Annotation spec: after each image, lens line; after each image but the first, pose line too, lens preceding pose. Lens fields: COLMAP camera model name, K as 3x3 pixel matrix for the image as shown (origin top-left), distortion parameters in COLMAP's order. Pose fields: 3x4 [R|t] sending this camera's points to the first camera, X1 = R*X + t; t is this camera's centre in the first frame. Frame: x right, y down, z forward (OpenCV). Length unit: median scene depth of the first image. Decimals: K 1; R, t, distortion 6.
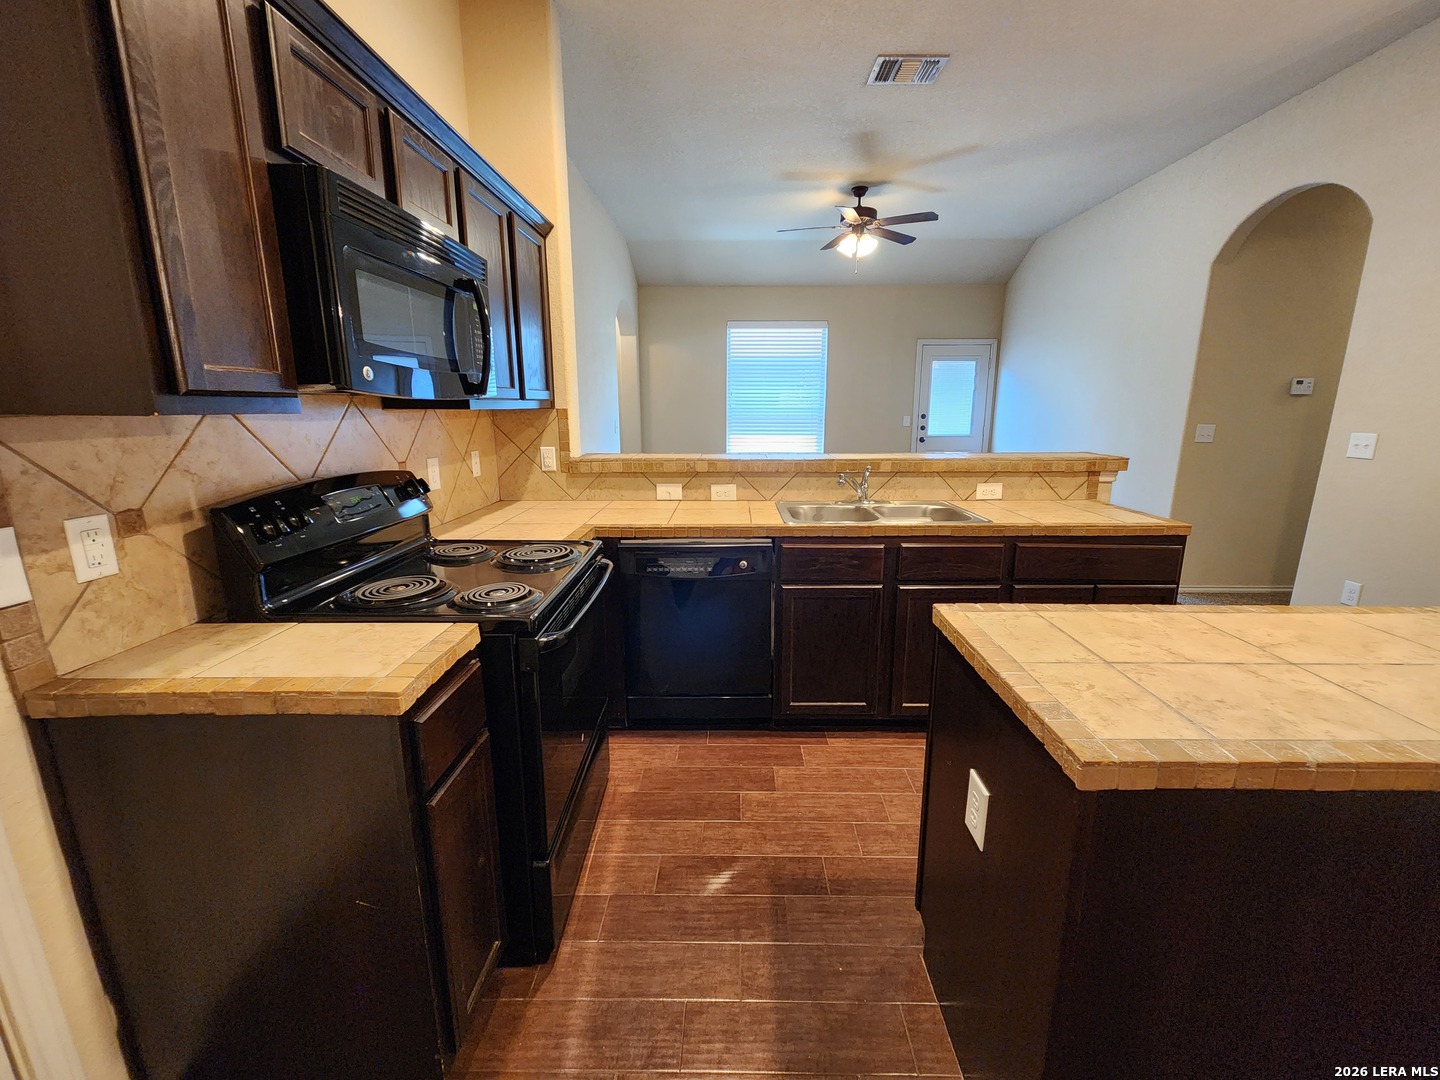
lens RADIAL K [[590.0, 0, 730.8], [0, 590.0, 532.6], [0, 0, 1]] dist [0.002359, -0.000737]
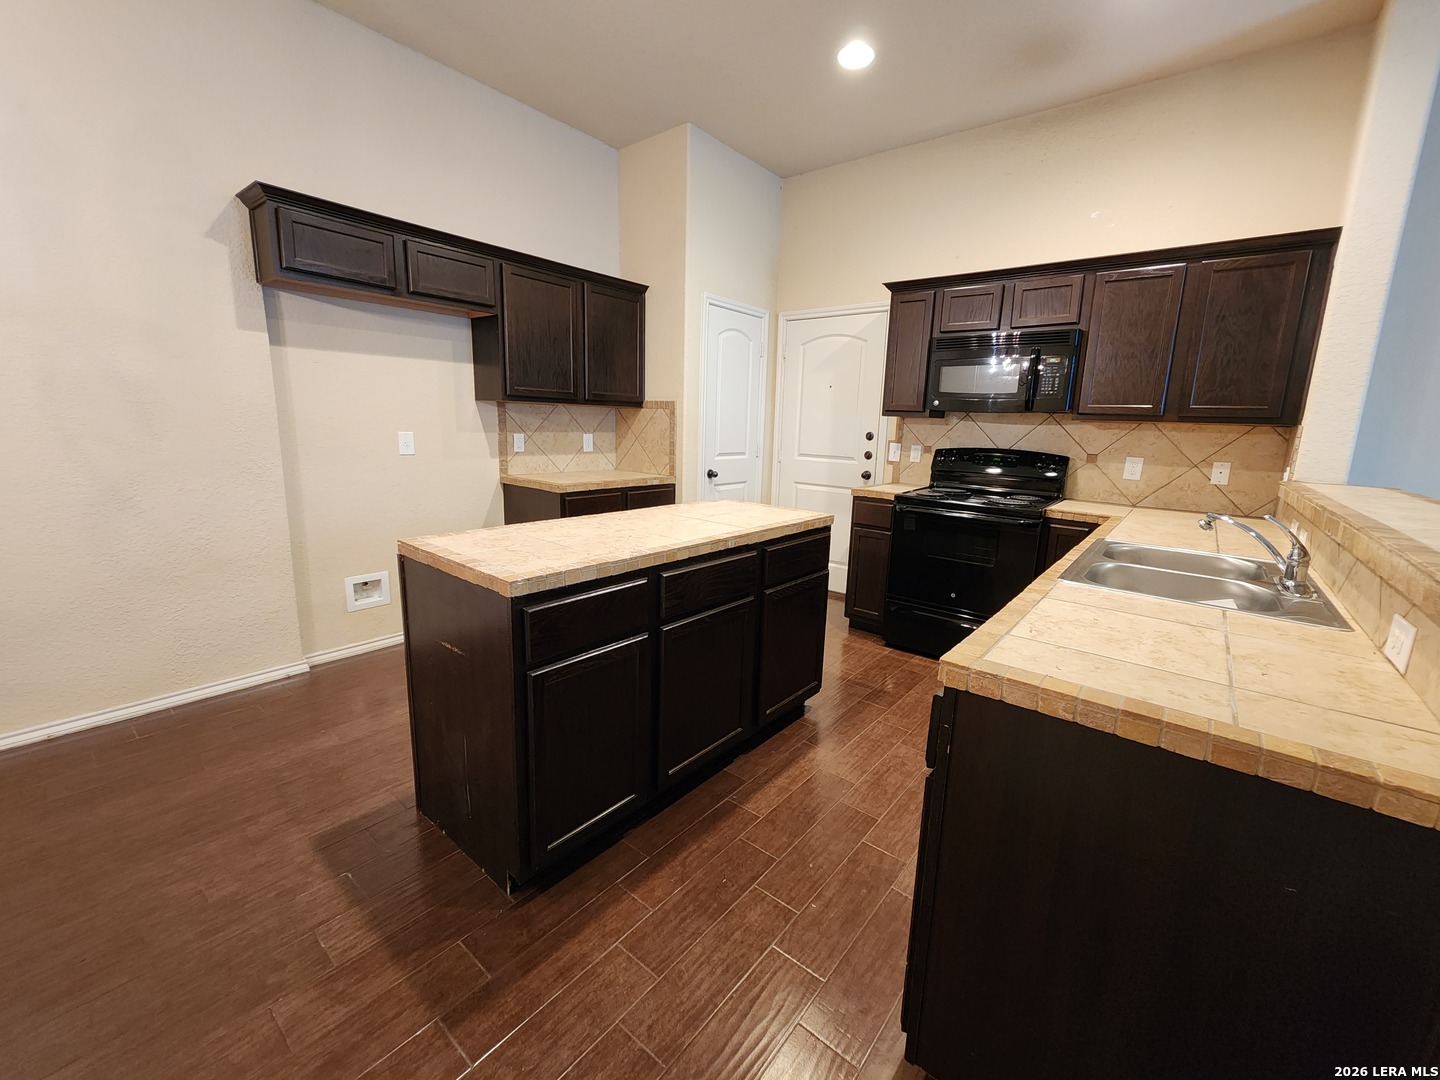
lens RADIAL K [[590.0, 0, 730.8], [0, 590.0, 532.6], [0, 0, 1]] dist [0.002359, -0.000737]
pose [[-0.622682, 0.125604, -0.772328, 2.231573], [-0.198621, 0.929332, 0.311274, -0.378202], [0.756846, 0.347225, -0.553731, 2.028984]]
